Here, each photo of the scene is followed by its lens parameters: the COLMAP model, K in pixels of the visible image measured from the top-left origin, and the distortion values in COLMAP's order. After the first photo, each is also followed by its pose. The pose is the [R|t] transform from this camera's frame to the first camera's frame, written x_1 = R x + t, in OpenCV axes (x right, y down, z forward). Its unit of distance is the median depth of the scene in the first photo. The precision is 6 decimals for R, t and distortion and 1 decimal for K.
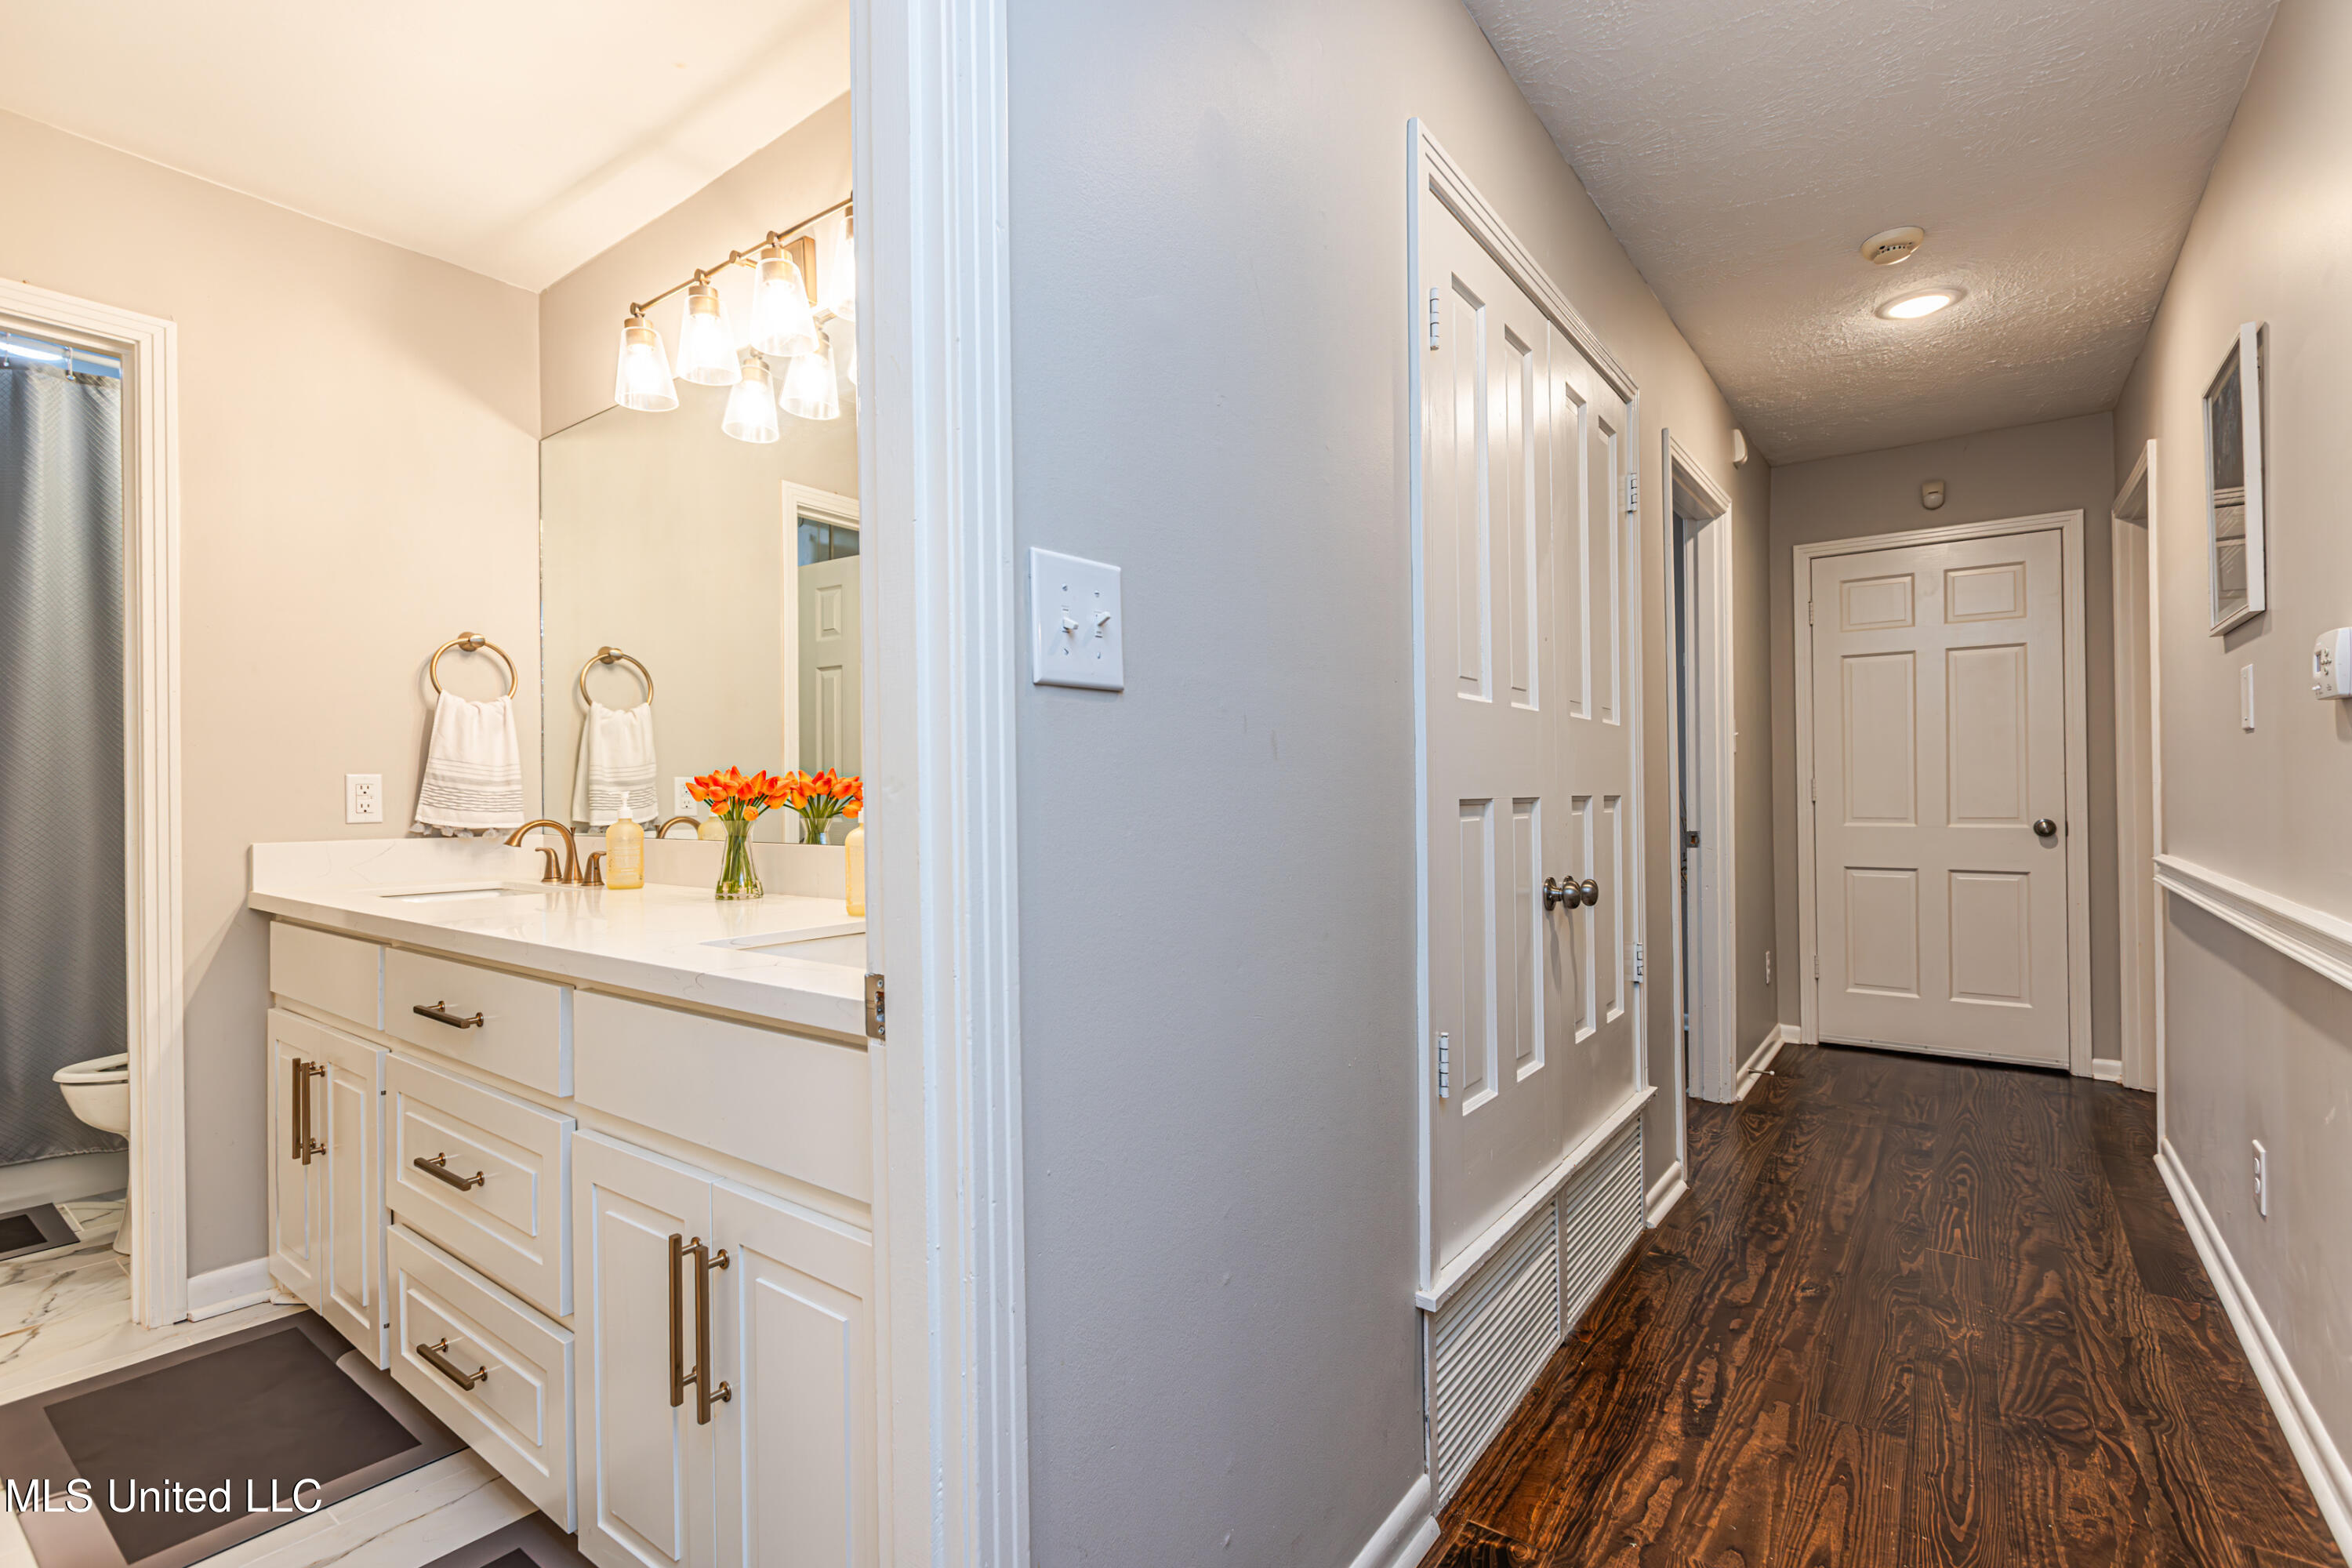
lens RADIAL K [[1081.9, 0, 1178.2], [0, 1081.9, 774.0], [0, 0, 1]] dist [0.002613, -0.001162]
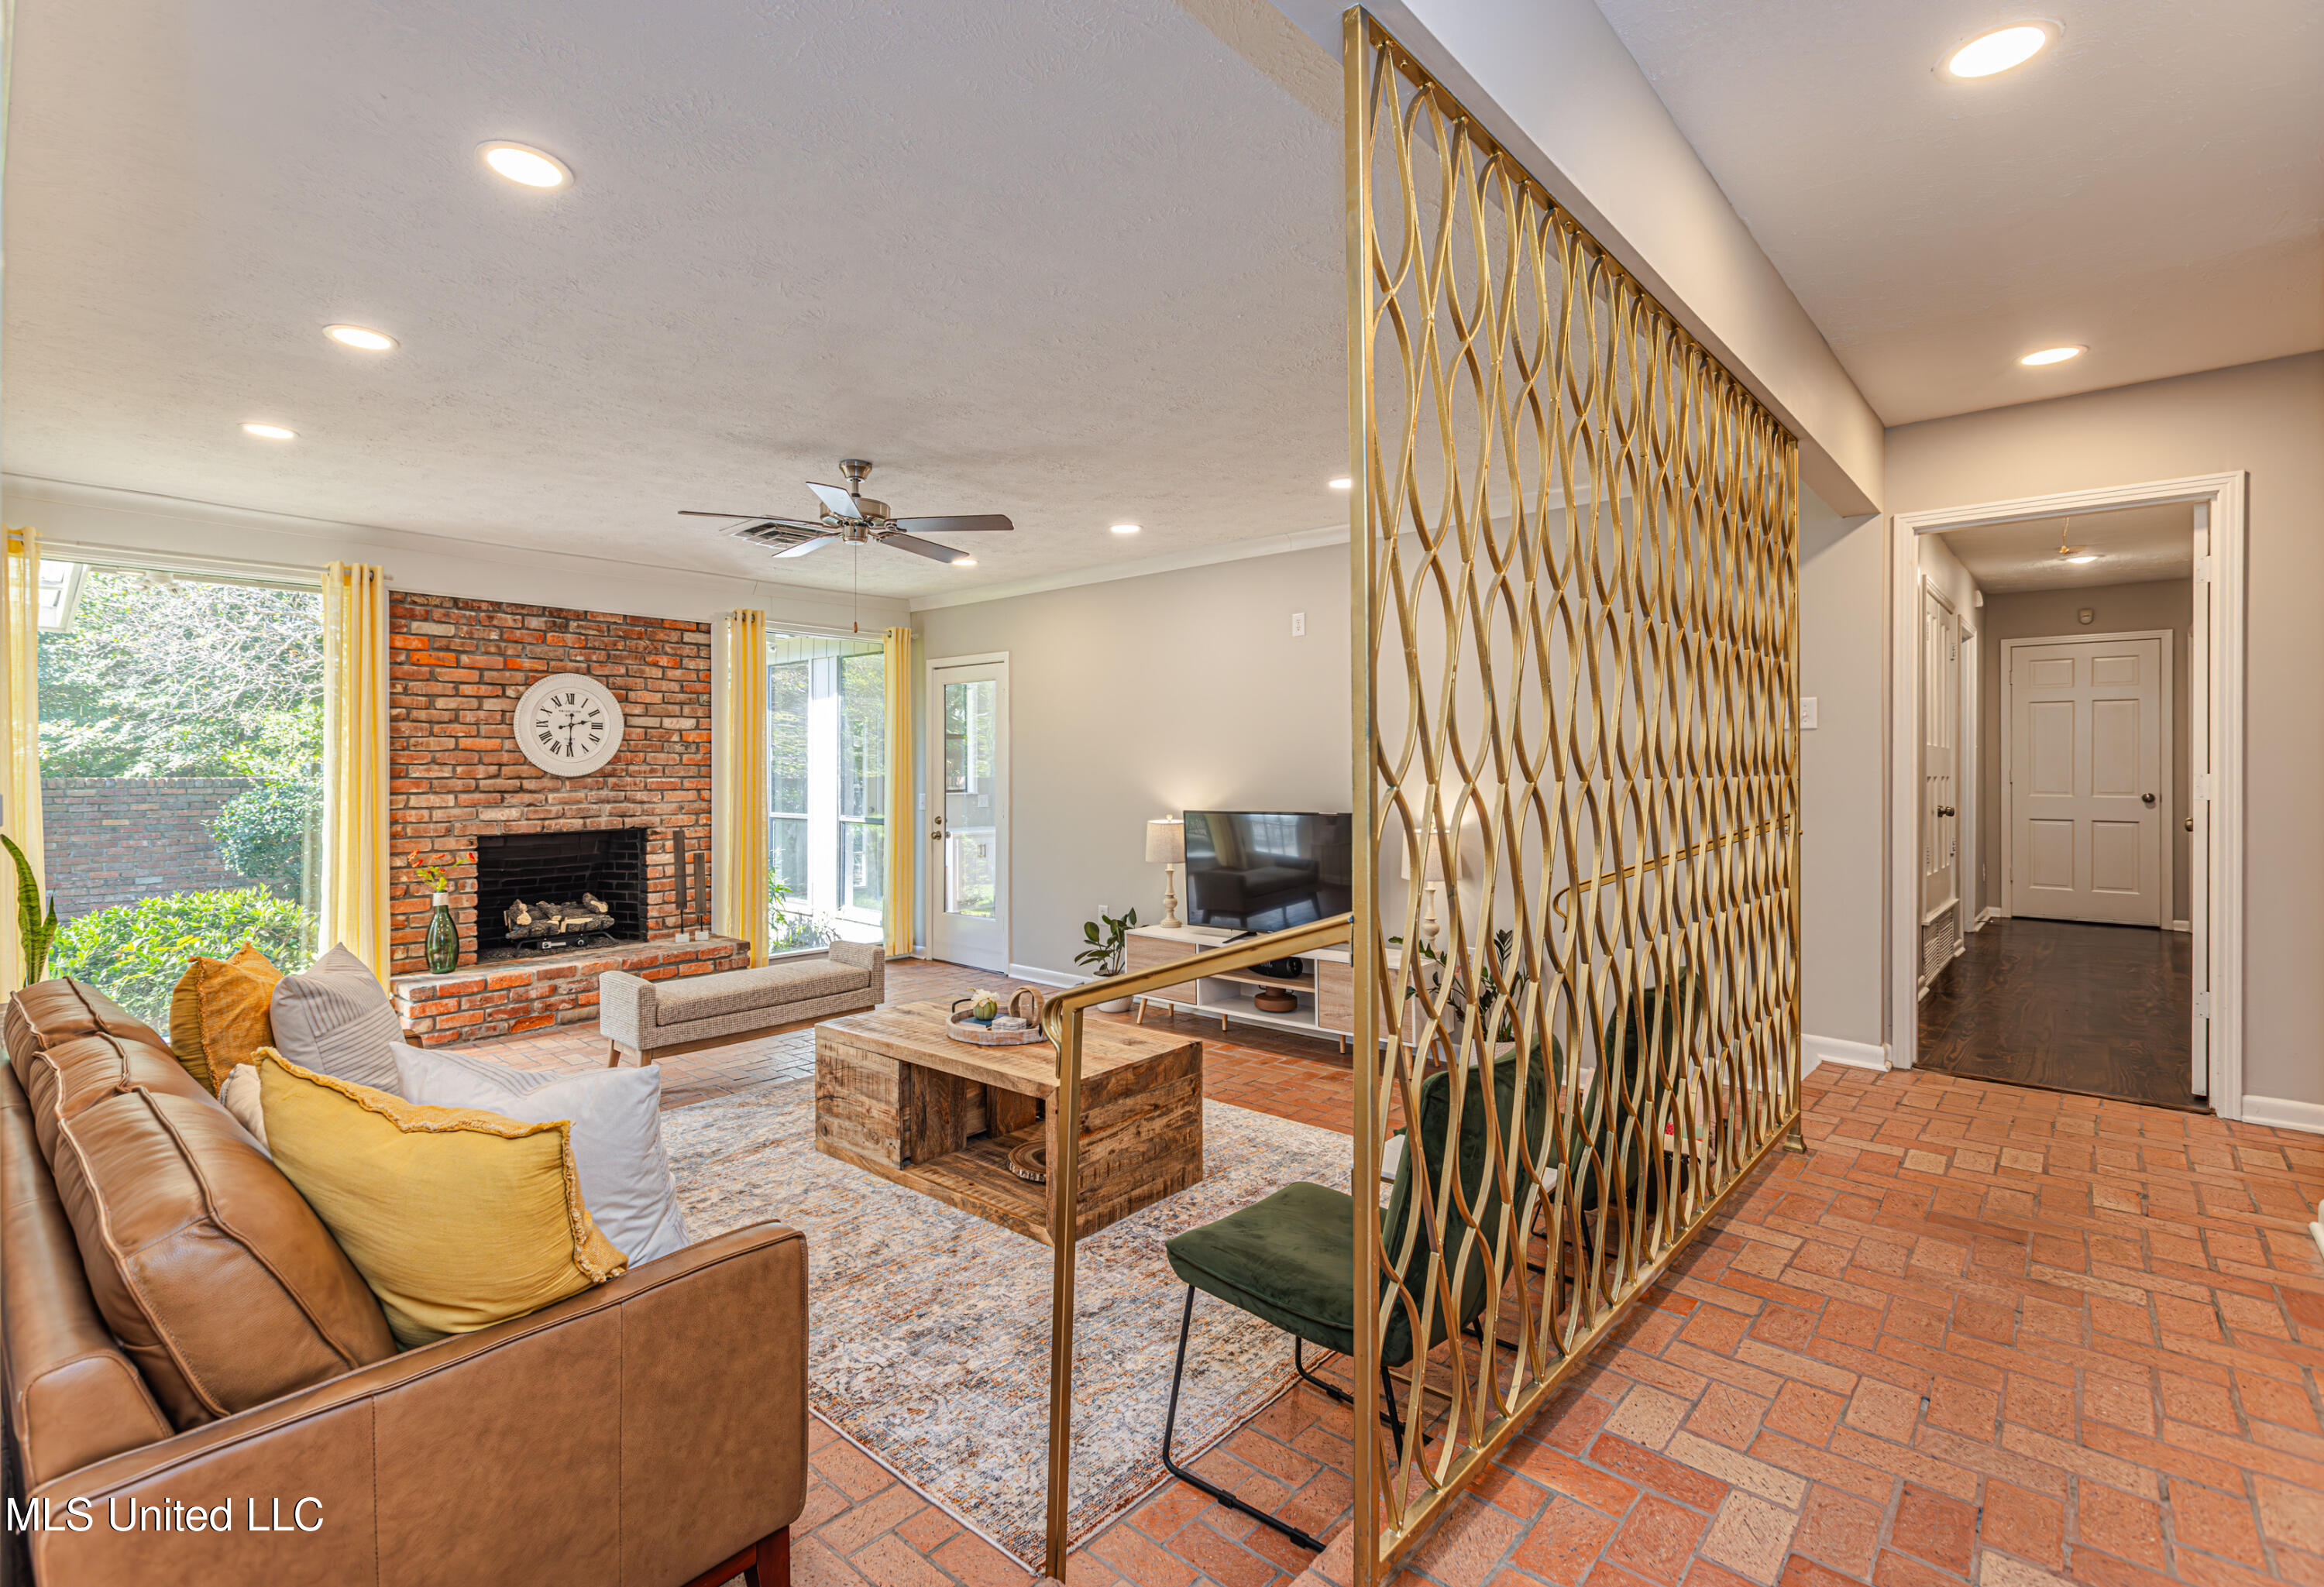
lens RADIAL K [[1090.8, 0, 1123.9], [0, 1090.8, 766.4], [0, 0, 1]] dist [0.002834, -0.000766]
pose [[0.995009, 0.015809, -0.098524, -0.772572], [-0.015777, 0.999875, 0.001103, 0.020866], [0.098529, 0.000457, 0.995134, -1.049606]]
